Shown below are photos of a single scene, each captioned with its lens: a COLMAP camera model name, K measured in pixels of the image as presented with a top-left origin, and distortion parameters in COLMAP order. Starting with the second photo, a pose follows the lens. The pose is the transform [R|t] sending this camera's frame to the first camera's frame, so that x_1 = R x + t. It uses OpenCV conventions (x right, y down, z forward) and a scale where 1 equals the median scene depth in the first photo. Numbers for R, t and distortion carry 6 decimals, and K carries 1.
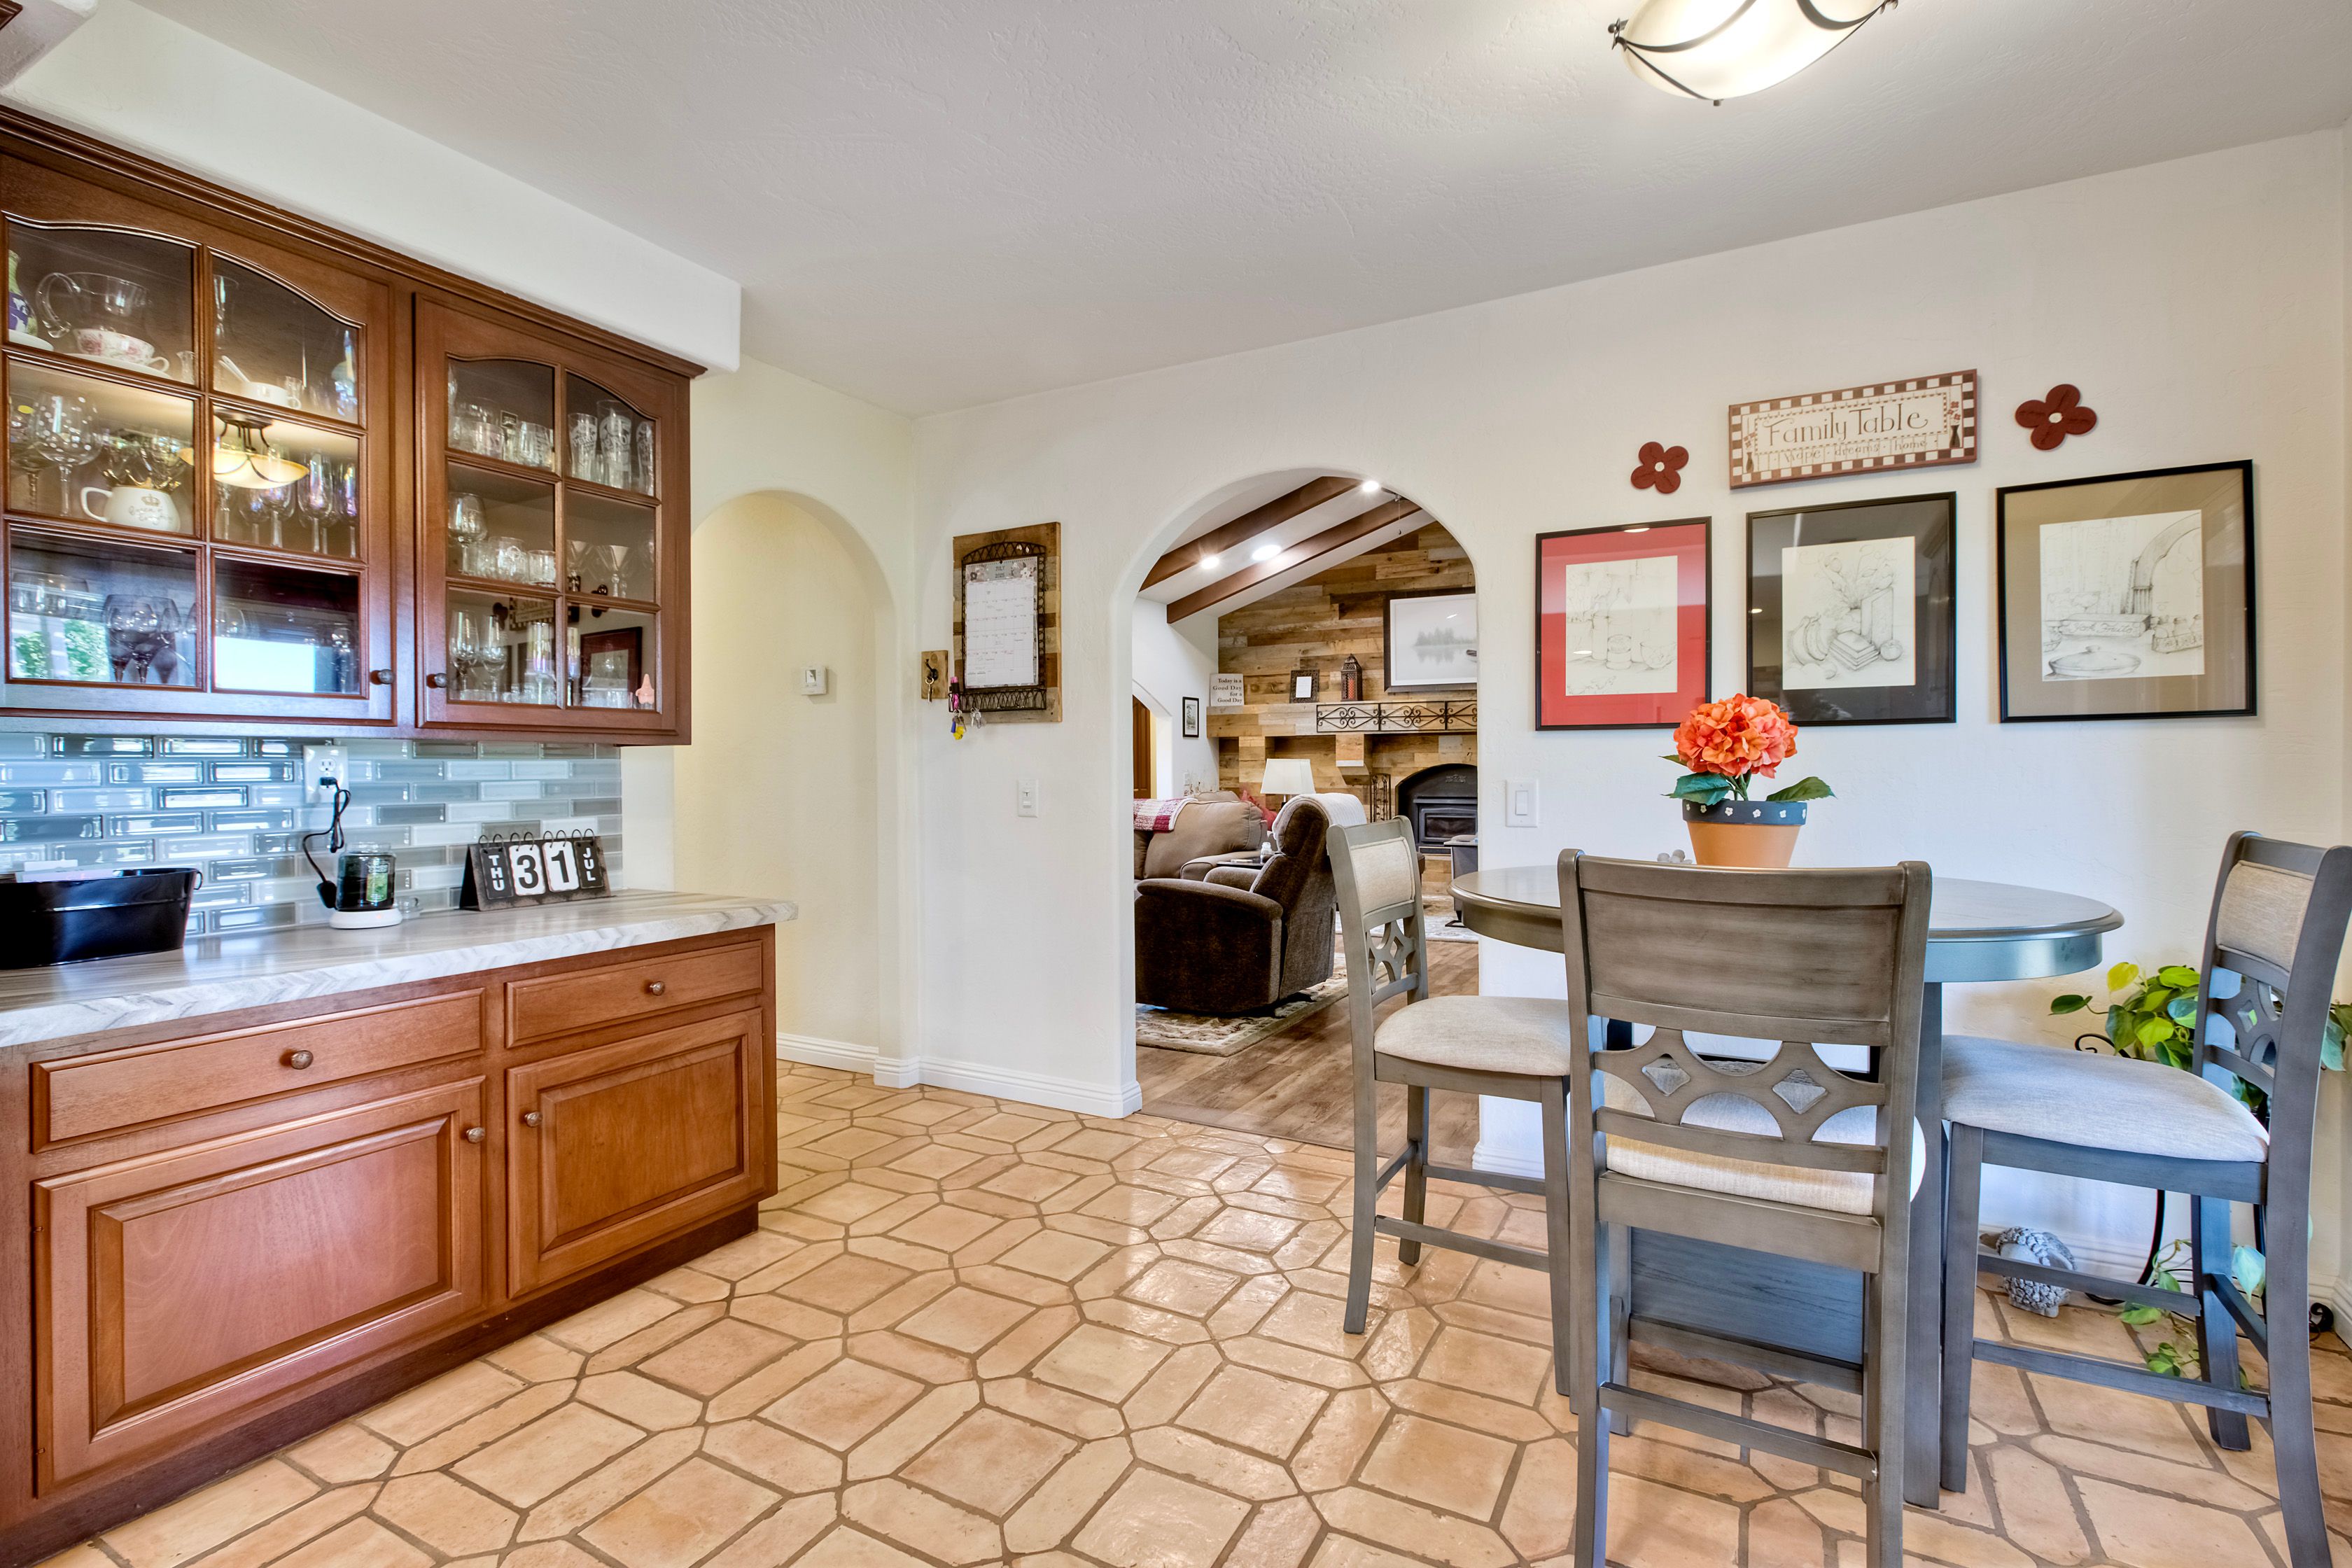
lens RADIAL K [[1079.7, 0, 1194.5], [0, 1079.7, 776.6], [0, 0, 1]] dist [-0.010403, 0.005454]
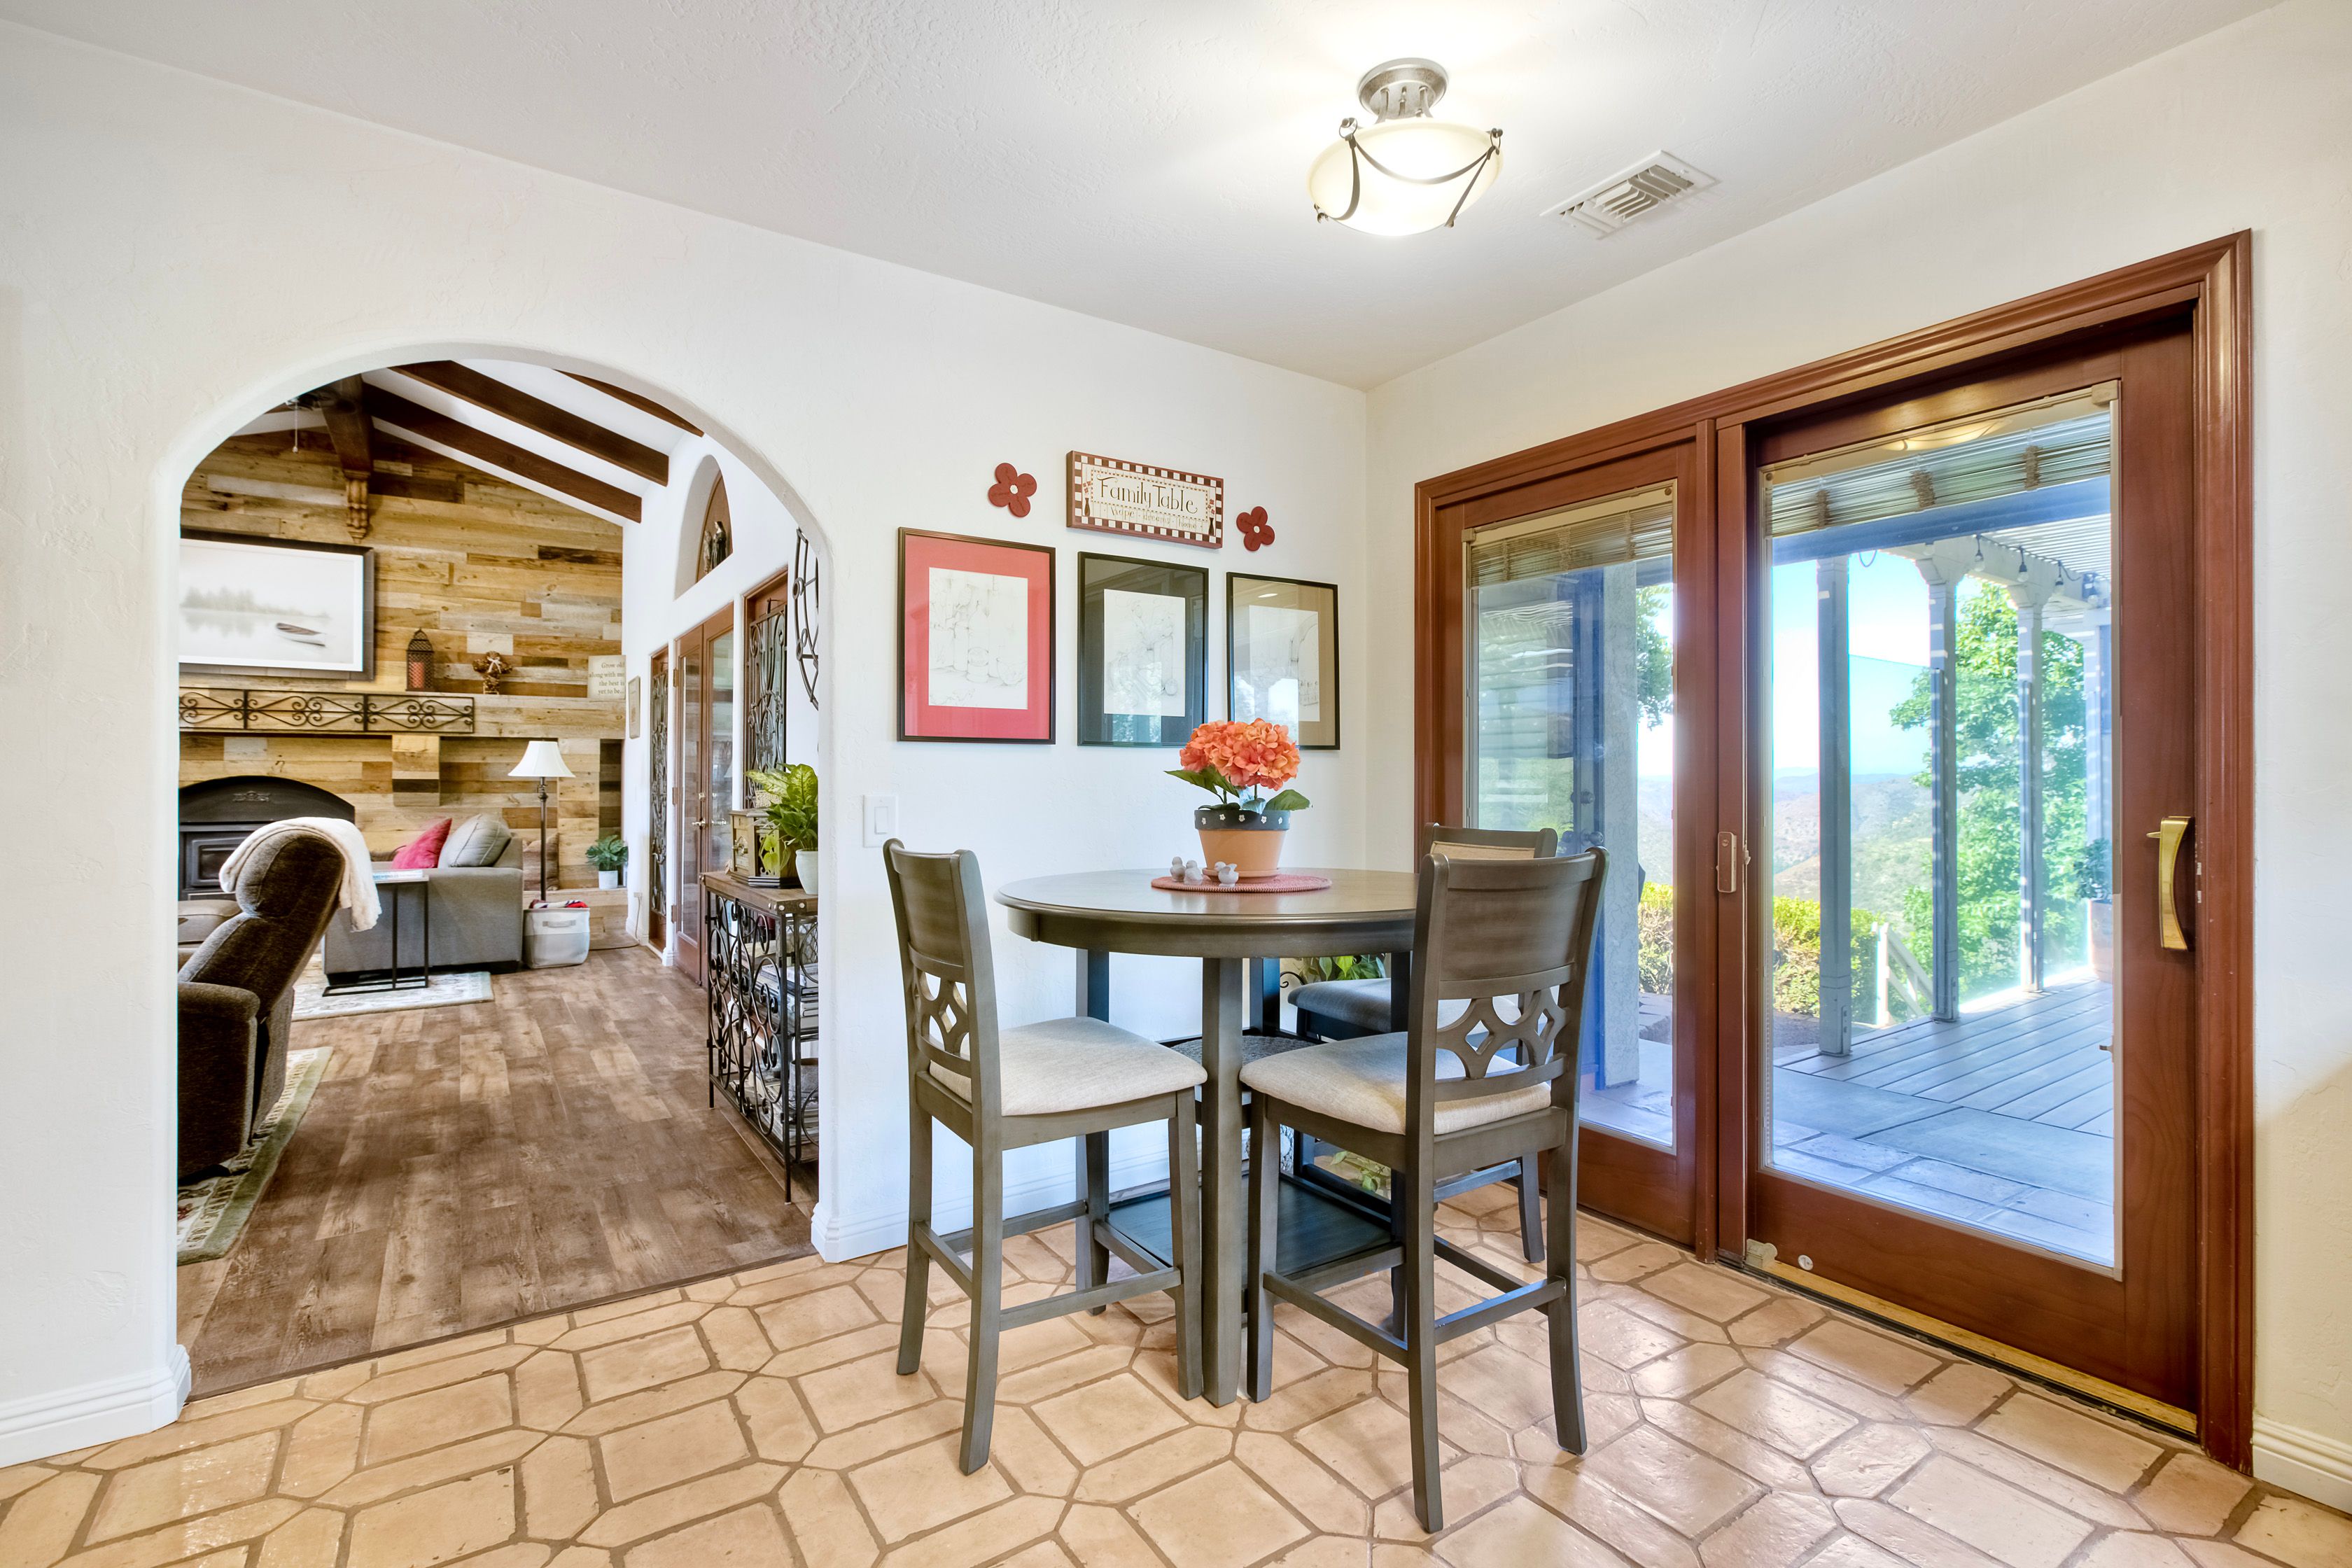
lens RADIAL K [[1079.7, 0, 1194.5], [0, 1079.7, 776.6], [0, 0, 1]] dist [-0.010403, 0.005454]
pose [[0.466093, 0.008031, 0.884699, -0.379720], [0.004658, 0.999923, -0.011531, -0.000413], [-0.884723, 0.009496, 0.466020, 0.352198]]
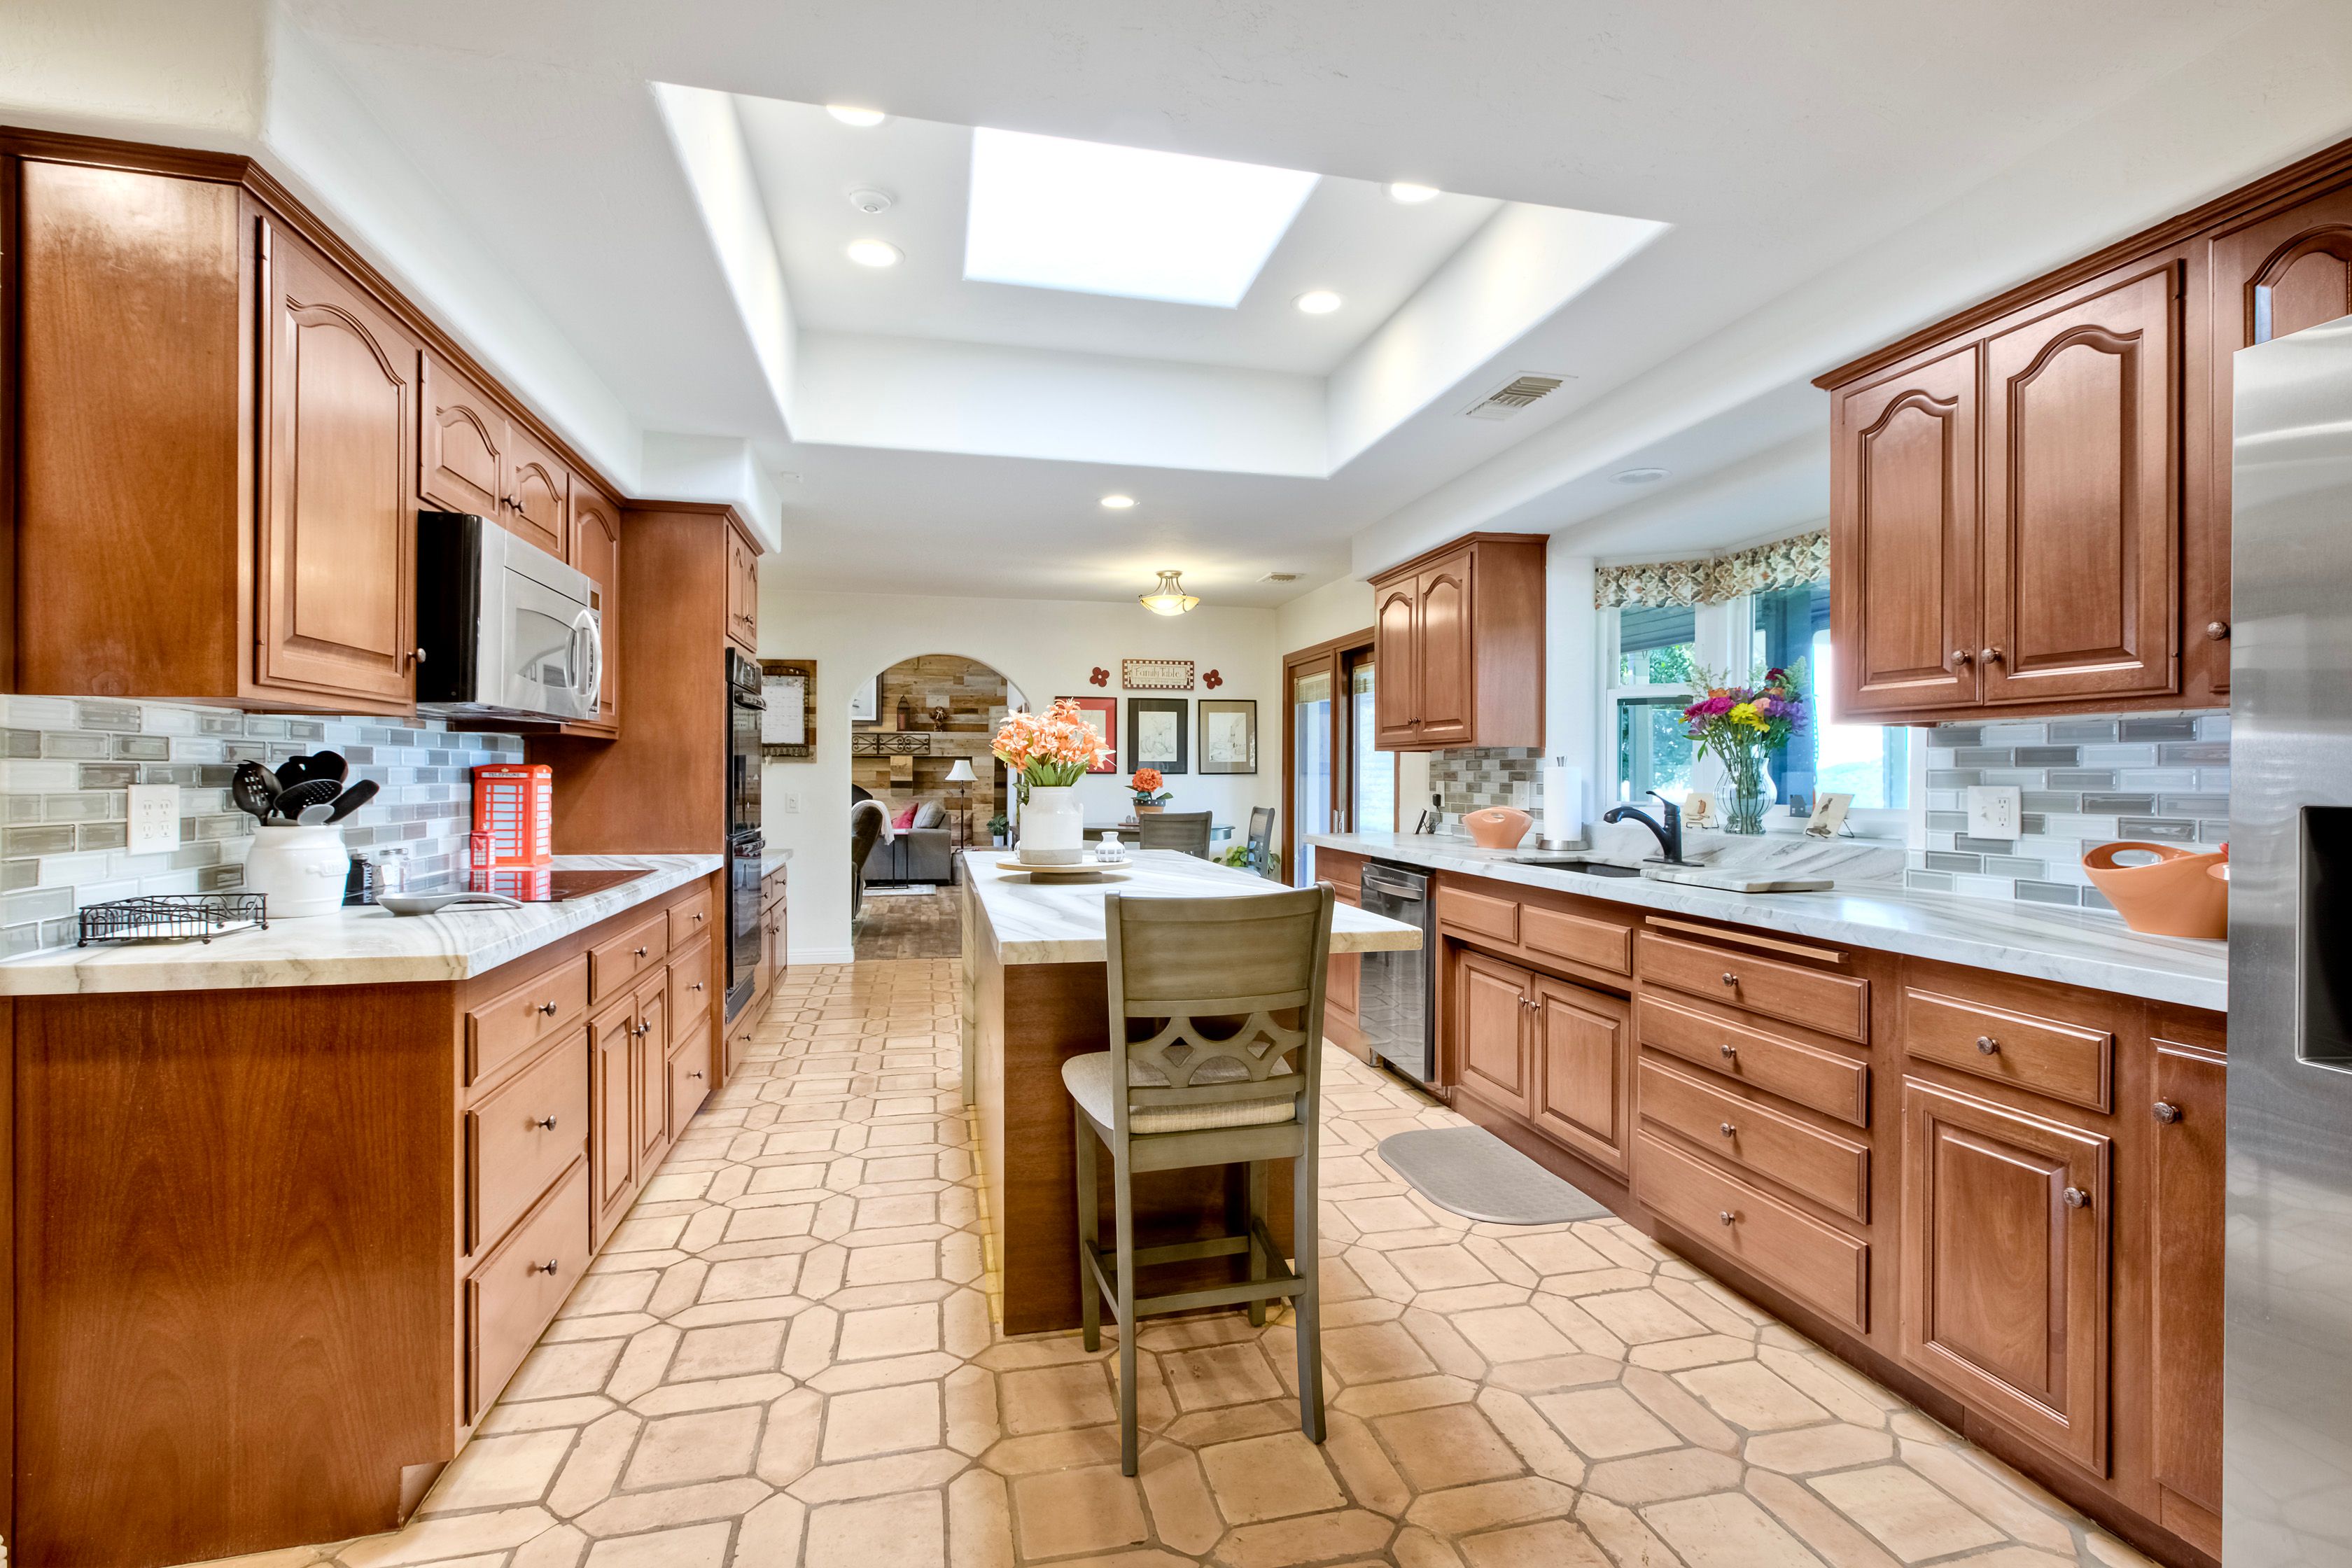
lens RADIAL K [[1079.7, 0, 1194.5], [0, 1079.7, 776.6], [0, 0, 1]] dist [-0.010403, 0.005454]
pose [[0.744715, 0.006703, 0.667349, -1.142628], [-0.001478, 0.999964, -0.008394, -0.014562], [-0.667381, 0.005264, 0.744698, -1.120696]]
